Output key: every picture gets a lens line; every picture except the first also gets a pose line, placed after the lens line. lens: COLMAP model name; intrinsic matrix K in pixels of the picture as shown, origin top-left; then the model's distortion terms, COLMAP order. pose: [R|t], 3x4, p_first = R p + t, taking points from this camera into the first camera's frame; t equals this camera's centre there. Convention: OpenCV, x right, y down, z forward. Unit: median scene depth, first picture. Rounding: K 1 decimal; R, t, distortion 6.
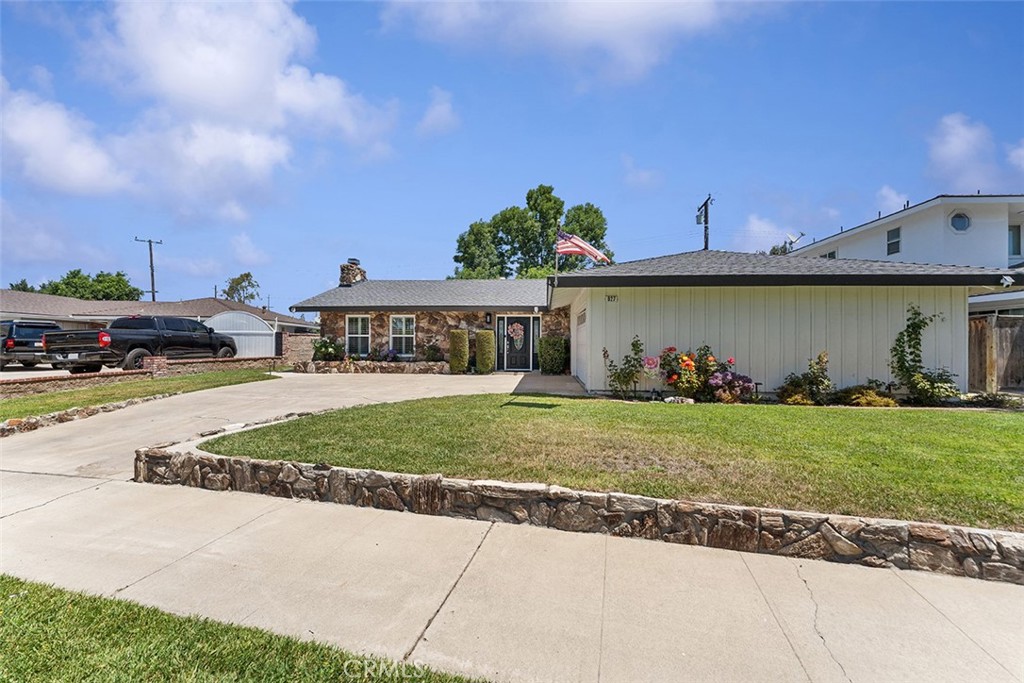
lens RADIAL K [[413.2, 0, 516.7], [0, 413.2, 336.4], [0, 0, 1]] dist [-0.003986, -0.000833]
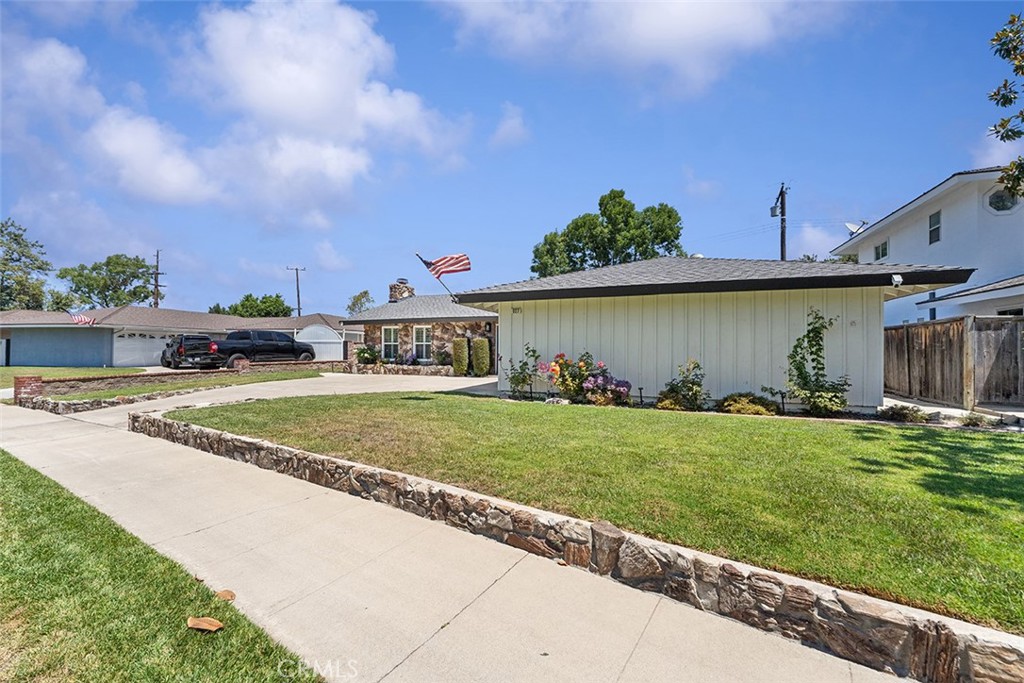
lens RADIAL K [[413.2, 0, 514.8], [0, 413.2, 341.4], [0, 0, 1]] dist [-0.003986, -0.000833]
pose [[0.956109, -0.007334, -0.292920, 0.333454], [0.006912, 0.999973, -0.002477, -0.002334], [0.292930, 0.000344, 0.956134, -0.053586]]
